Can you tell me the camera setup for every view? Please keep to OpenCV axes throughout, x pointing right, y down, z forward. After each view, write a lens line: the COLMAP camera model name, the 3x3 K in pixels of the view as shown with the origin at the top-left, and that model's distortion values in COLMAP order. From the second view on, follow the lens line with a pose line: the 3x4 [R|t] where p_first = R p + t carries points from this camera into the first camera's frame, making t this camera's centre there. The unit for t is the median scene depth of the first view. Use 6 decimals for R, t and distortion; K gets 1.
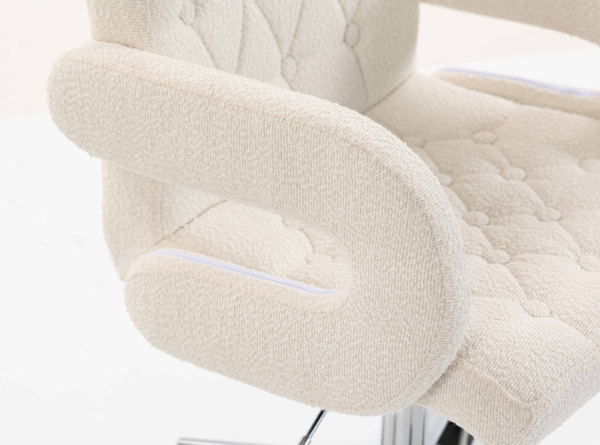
lens RADIAL K [[1824.2, 0, 296.4], [0, 1824.2, 220.0], [0, 0, 1]] dist [0.015119, 0.000000]
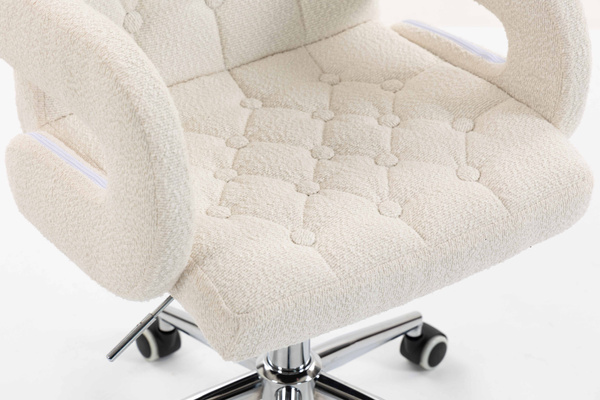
lens RADIAL K [[1629.9, 0, 304.2], [0, 1629.9, 200.3], [0, 0, 1]] dist [0.024419, 0.000000]
pose [[0.933809, 0.174911, -0.312100, 0.425810], [-0.161641, 0.984496, 0.068110, -0.040151], [0.319174, -0.013154, 0.947605, 0.056497]]
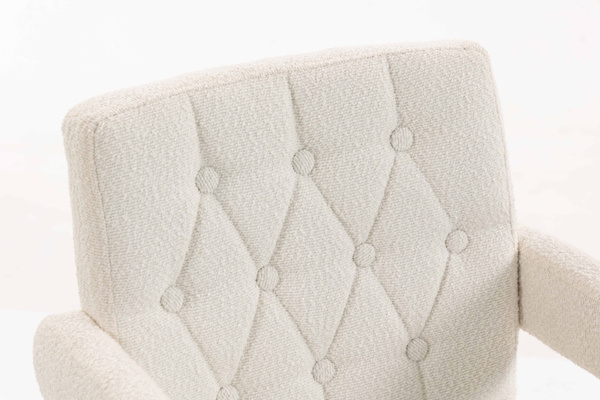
lens RADIAL K [[1629.9, 0, 300.9], [0, 1629.9, 199.2], [0, 0, 1]] dist [0.024419, 0.000000]
pose [[0.884577, 0.173008, -0.433118, 0.389162], [-0.220834, 0.973324, -0.062227, -0.127437], [0.410799, 0.150692, 0.899186, 0.196065]]
